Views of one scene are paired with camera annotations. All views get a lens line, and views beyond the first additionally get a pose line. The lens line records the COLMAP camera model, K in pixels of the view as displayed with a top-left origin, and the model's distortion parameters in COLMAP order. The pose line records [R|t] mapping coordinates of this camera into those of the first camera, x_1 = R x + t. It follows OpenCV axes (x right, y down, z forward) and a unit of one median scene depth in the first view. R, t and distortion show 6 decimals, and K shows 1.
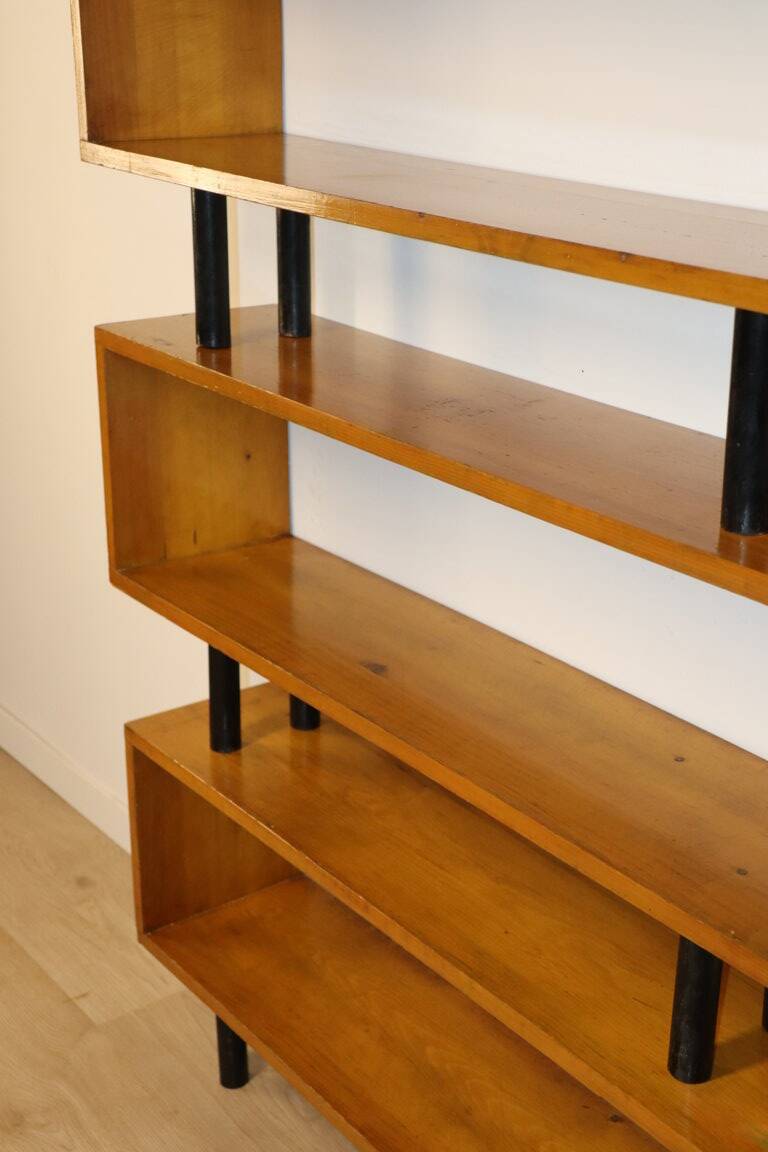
lens RADIAL K [[1721.4, 0, 400.2], [0, 1721.4, 582.6], [0, 0, 1]] dist [0.163620, 0.000000]
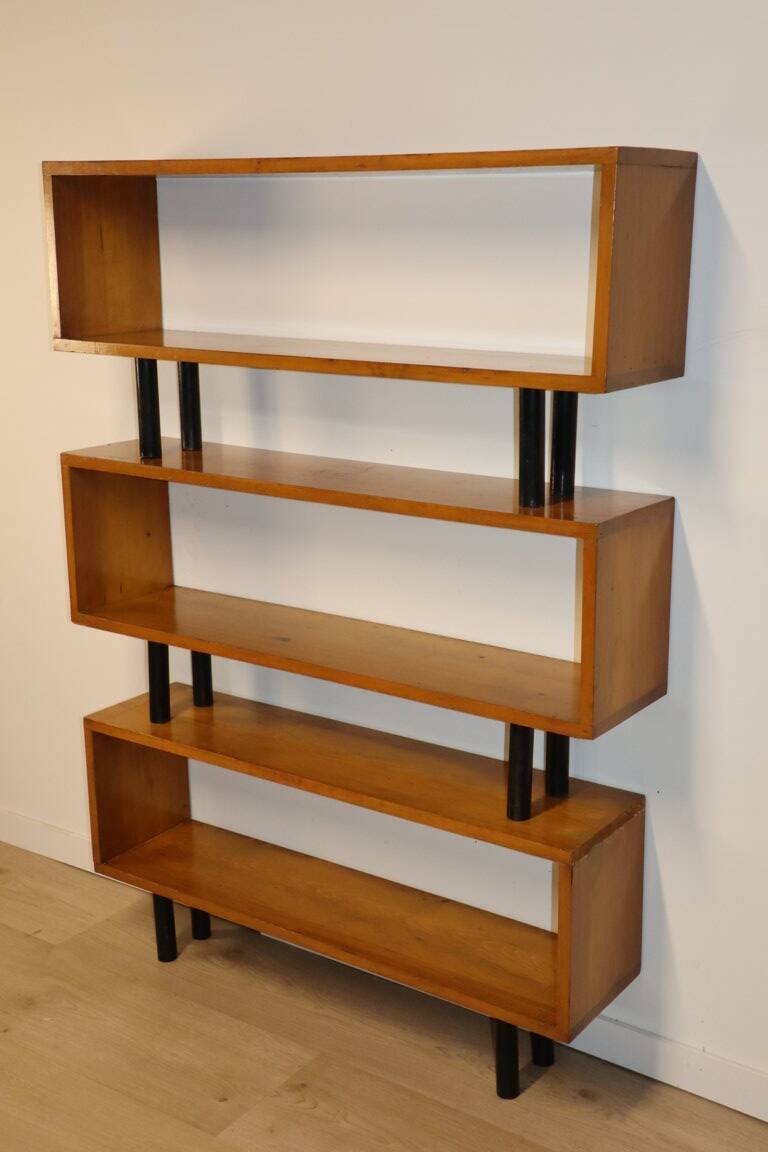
lens RADIAL K [[1582.1, 0, 394.7], [0, 1582.1, 566.5], [0, 0, 1]] dist [0.086022, 0.000000]
pose [[0.949908, -0.085109, 0.300718, -0.322425], [0.120359, 0.987612, -0.100675, 0.130082], [-0.288424, 0.131826, 0.948385, -0.418199]]
